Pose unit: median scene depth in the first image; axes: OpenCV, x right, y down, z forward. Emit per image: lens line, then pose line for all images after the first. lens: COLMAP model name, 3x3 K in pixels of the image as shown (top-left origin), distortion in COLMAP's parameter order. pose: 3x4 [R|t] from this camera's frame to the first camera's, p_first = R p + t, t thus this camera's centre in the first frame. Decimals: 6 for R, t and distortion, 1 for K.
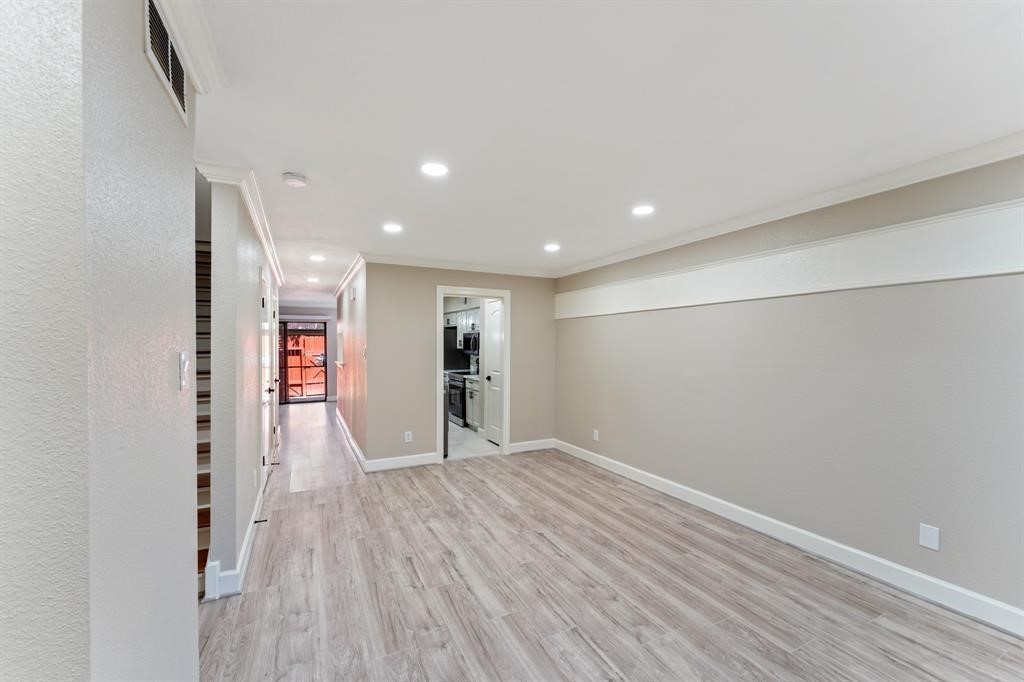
lens RADIAL K [[414.1, 0, 507.2], [0, 414.1, 338.4], [0, 0, 1]] dist [0.001370, 0.000448]
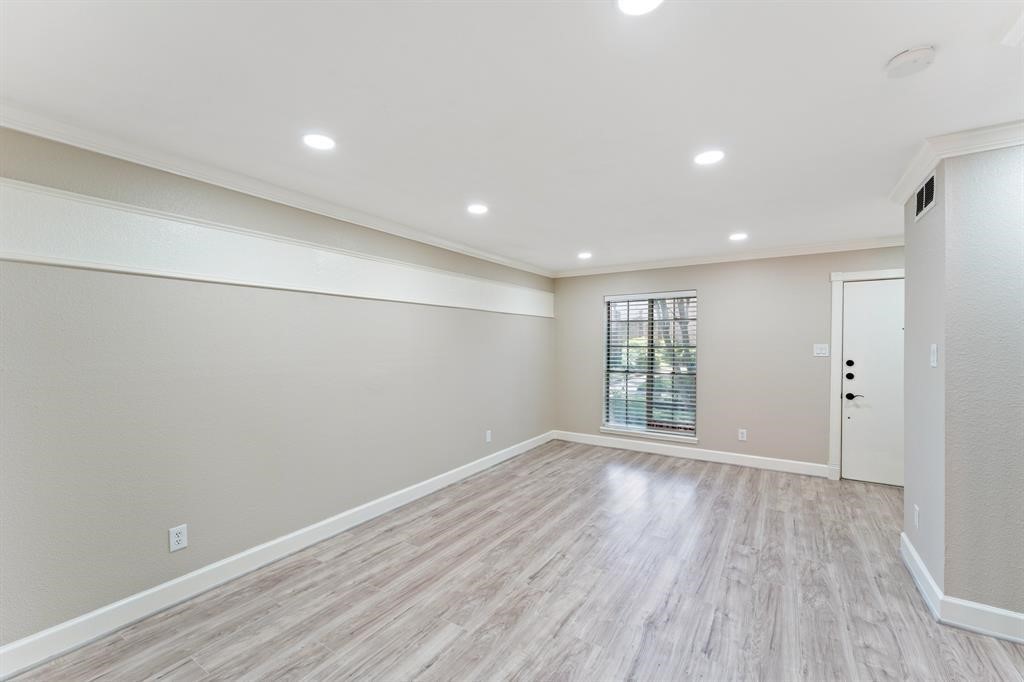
lens RADIAL K [[414.1, 0, 507.2], [0, 414.1, 338.4], [0, 0, 1]] dist [0.001370, 0.000448]
pose [[-0.504260, 0.011048, 0.863481, -0.634060], [-0.011695, 0.999739, -0.019621, 0.025310], [-0.863473, -0.019993, -0.503999, 1.553165]]
